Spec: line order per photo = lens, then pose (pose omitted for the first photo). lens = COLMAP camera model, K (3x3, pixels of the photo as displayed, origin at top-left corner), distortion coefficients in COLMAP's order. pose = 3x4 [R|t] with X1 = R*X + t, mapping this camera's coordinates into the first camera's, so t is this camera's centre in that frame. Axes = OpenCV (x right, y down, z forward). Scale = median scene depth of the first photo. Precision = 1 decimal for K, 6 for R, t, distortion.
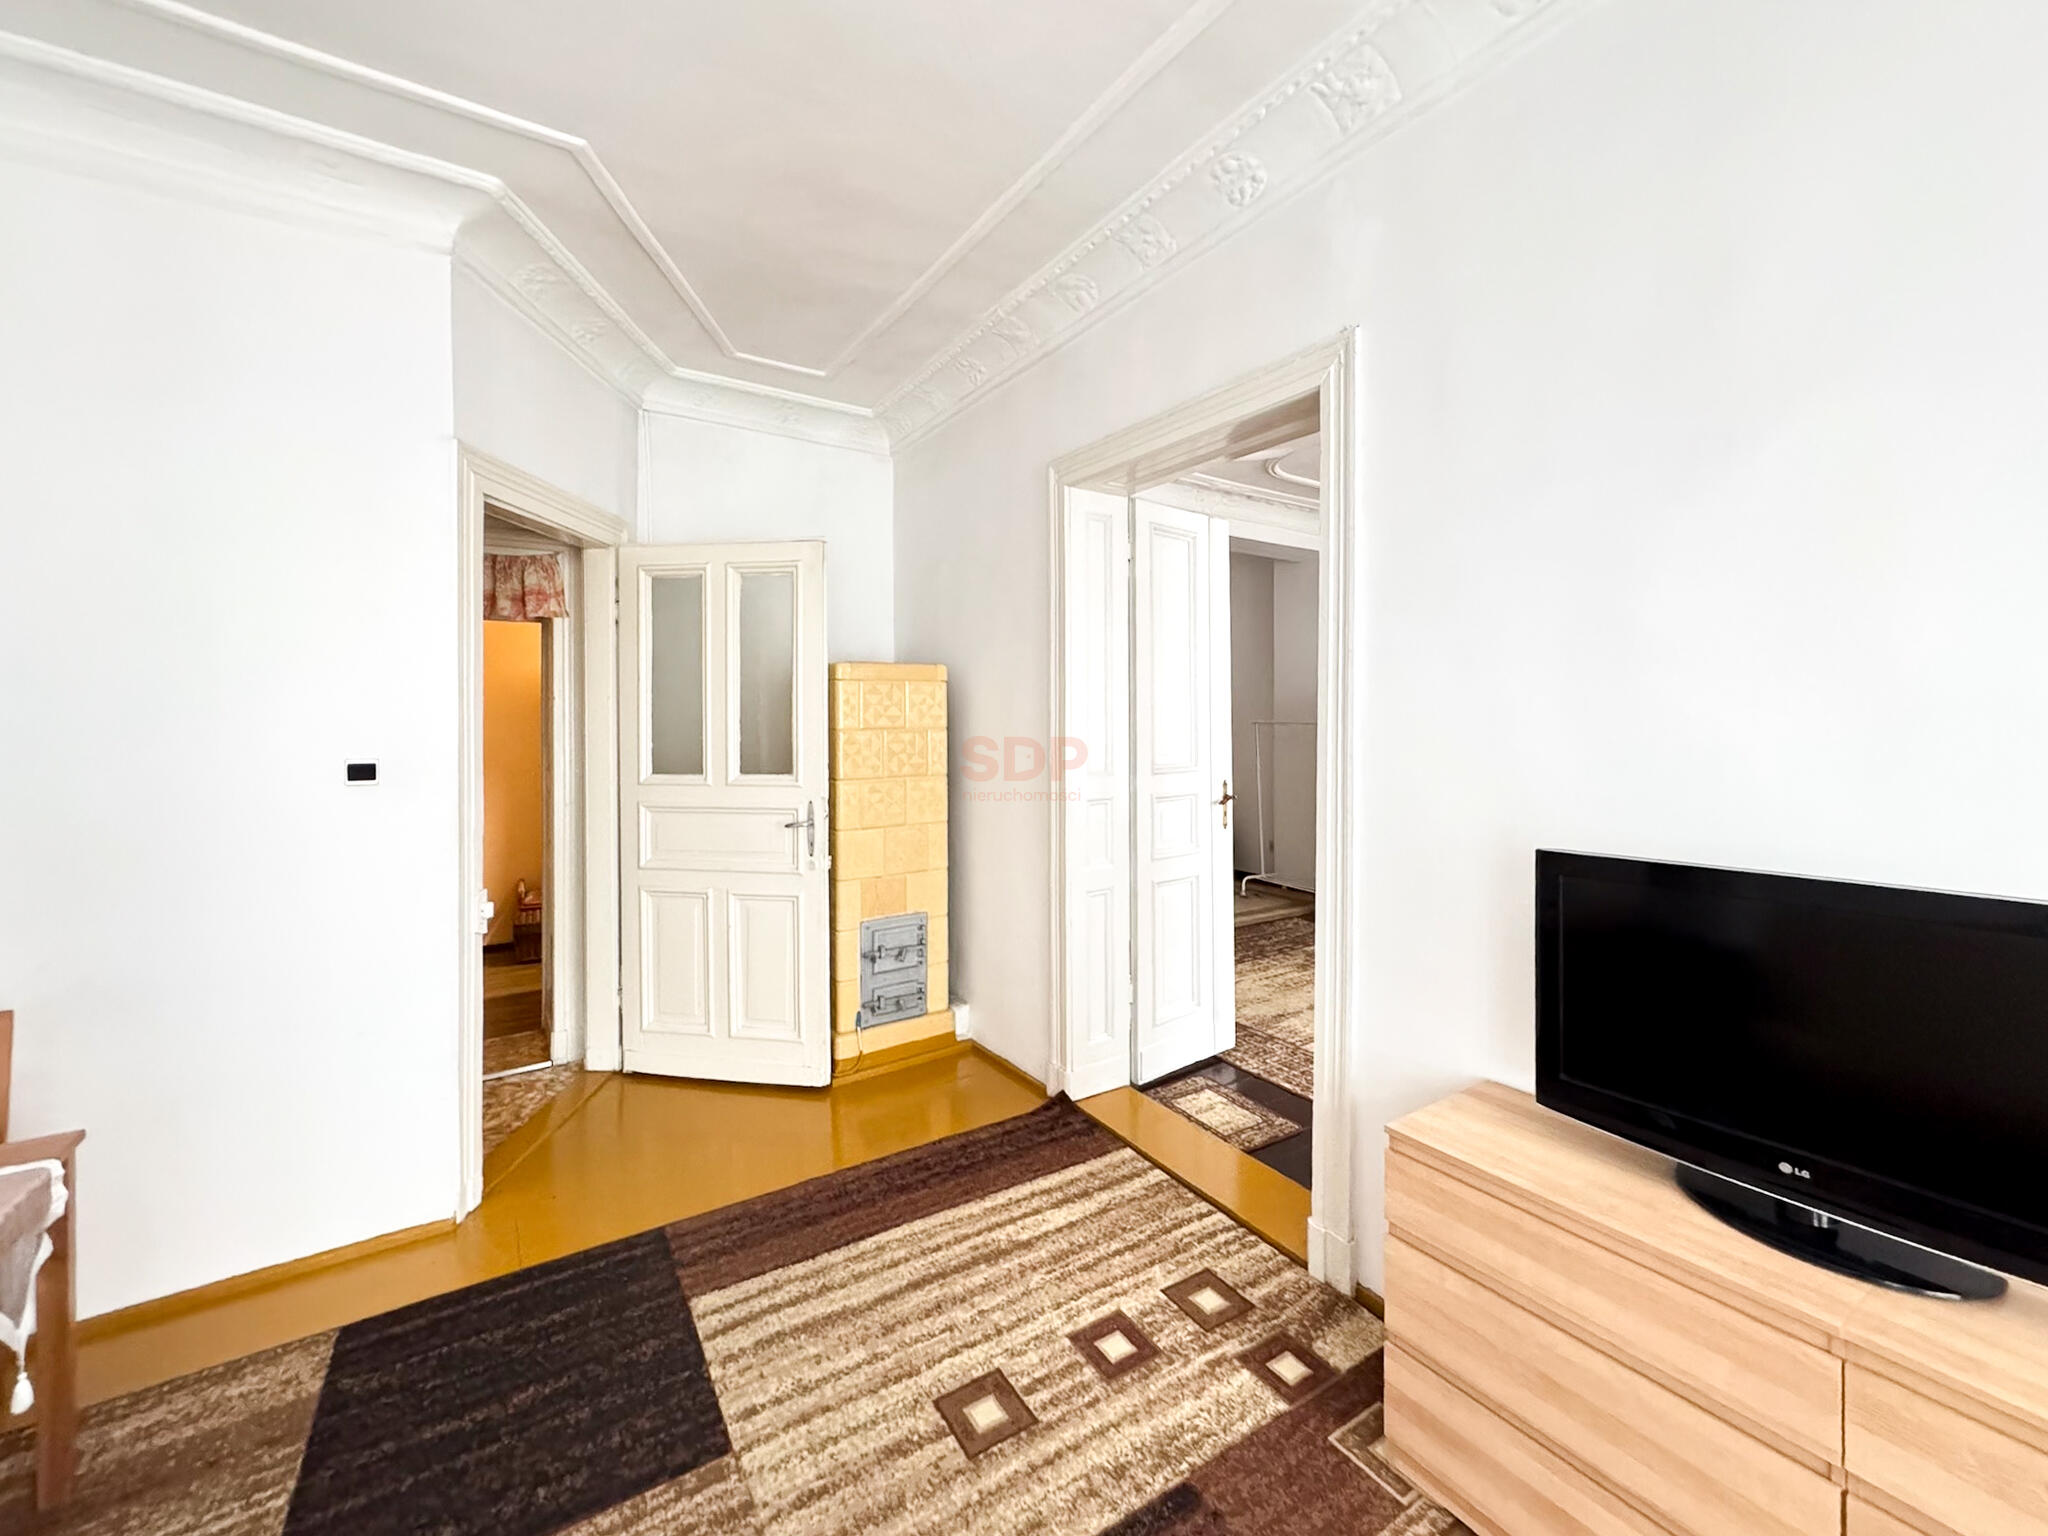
lens RADIAL K [[832.6, 0, 1014.2], [0, 832.6, 720.7], [0, 0, 1]] dist [-0.001686, 0.000302]
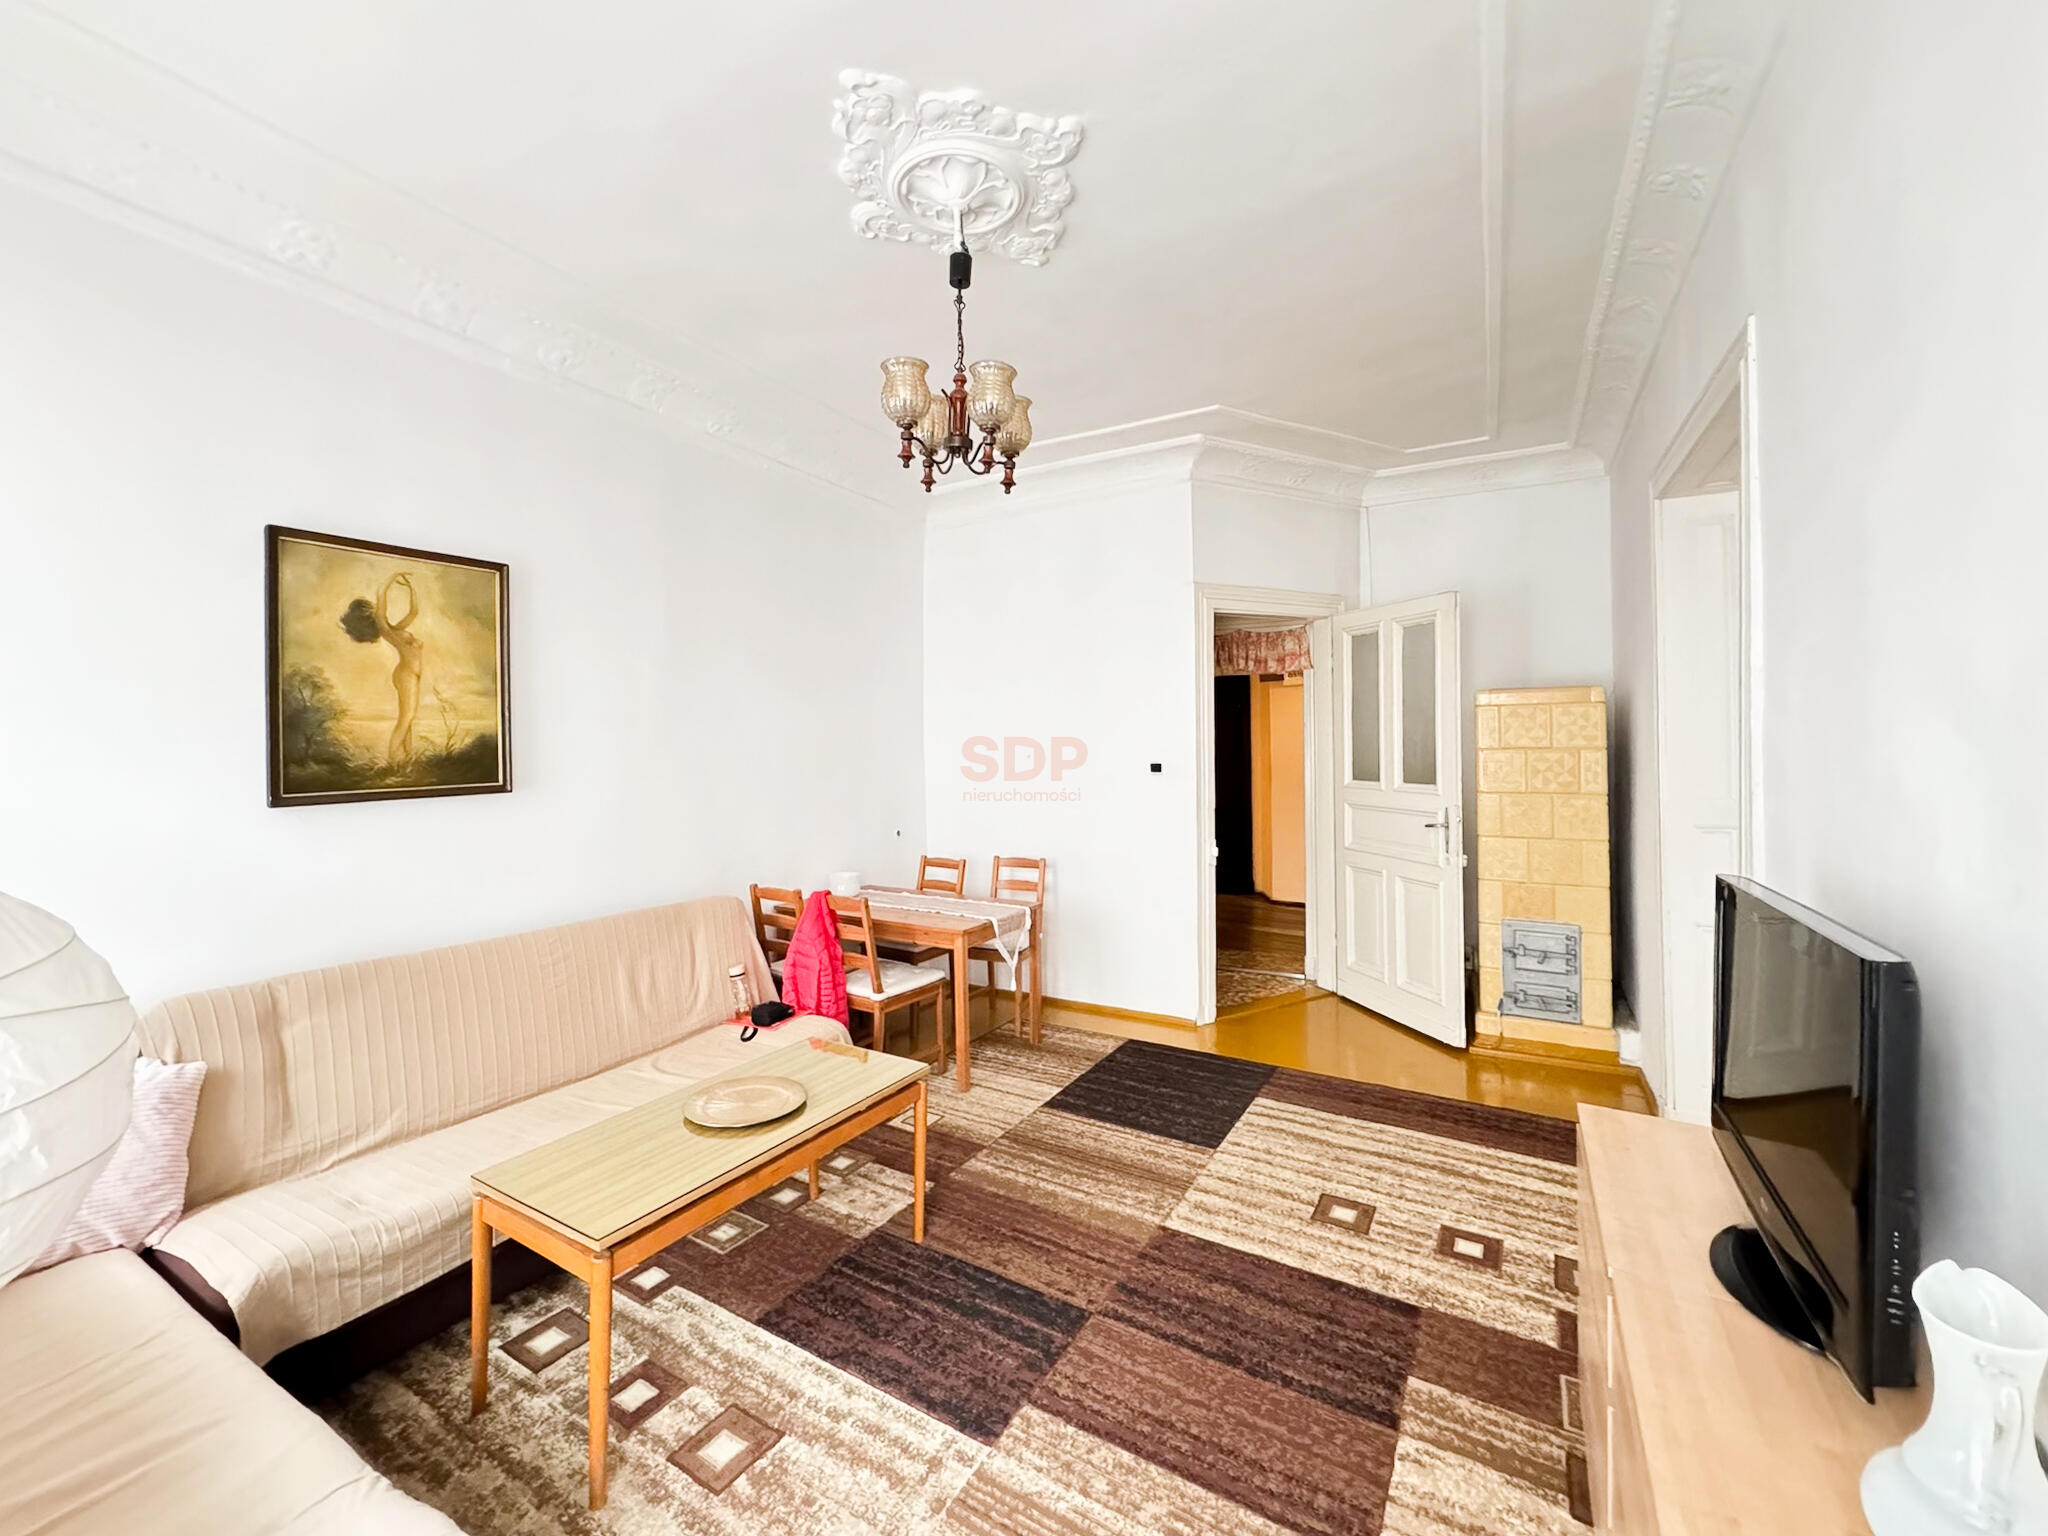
lens RADIAL K [[832.6, 0, 1028.8], [0, 832.6, 747.9], [0, 0, 1]] dist [-0.001686, 0.000302]
pose [[0.445002, 0.008826, -0.895486, 0.792236], [-0.000197, 0.999952, 0.009758, -0.002146], [0.895529, -0.004166, 0.444983, -0.113015]]
